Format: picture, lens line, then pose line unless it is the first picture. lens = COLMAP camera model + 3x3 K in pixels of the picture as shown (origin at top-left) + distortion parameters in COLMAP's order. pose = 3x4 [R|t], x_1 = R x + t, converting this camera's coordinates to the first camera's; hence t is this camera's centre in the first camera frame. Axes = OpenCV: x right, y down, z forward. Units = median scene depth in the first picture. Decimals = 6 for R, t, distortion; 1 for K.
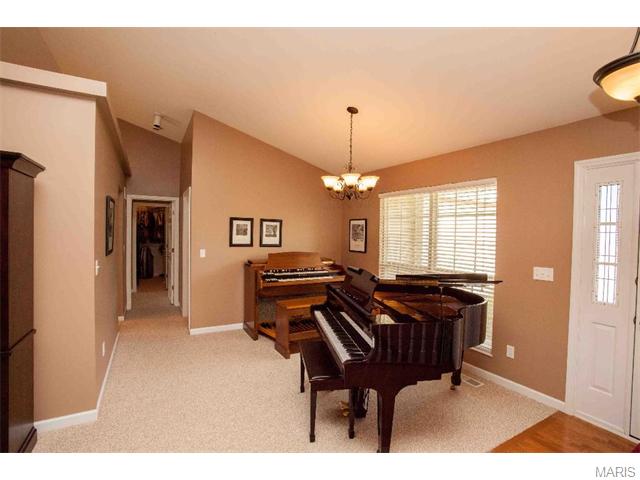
lens RADIAL K [[313.1, 0, 321.7], [0, 313.1, 238.4], [0, 0, 1]] dist [-0.036656, 0.001594]
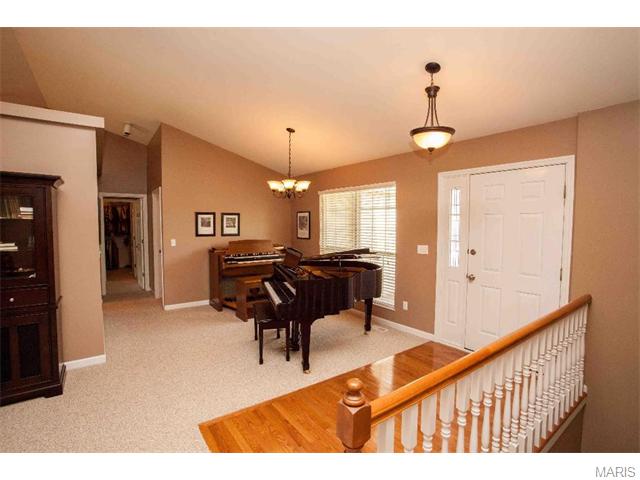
lens RADIAL K [[313.1, 0, 316.1], [0, 313.1, 236.9], [0, 0, 1]] dist [-0.036656, 0.001594]
pose [[0.994848, -0.023104, 0.098715, 0.060412], [0.020355, 0.999379, 0.028771, 0.003024], [-0.099318, -0.026614, 0.994700, -0.306048]]
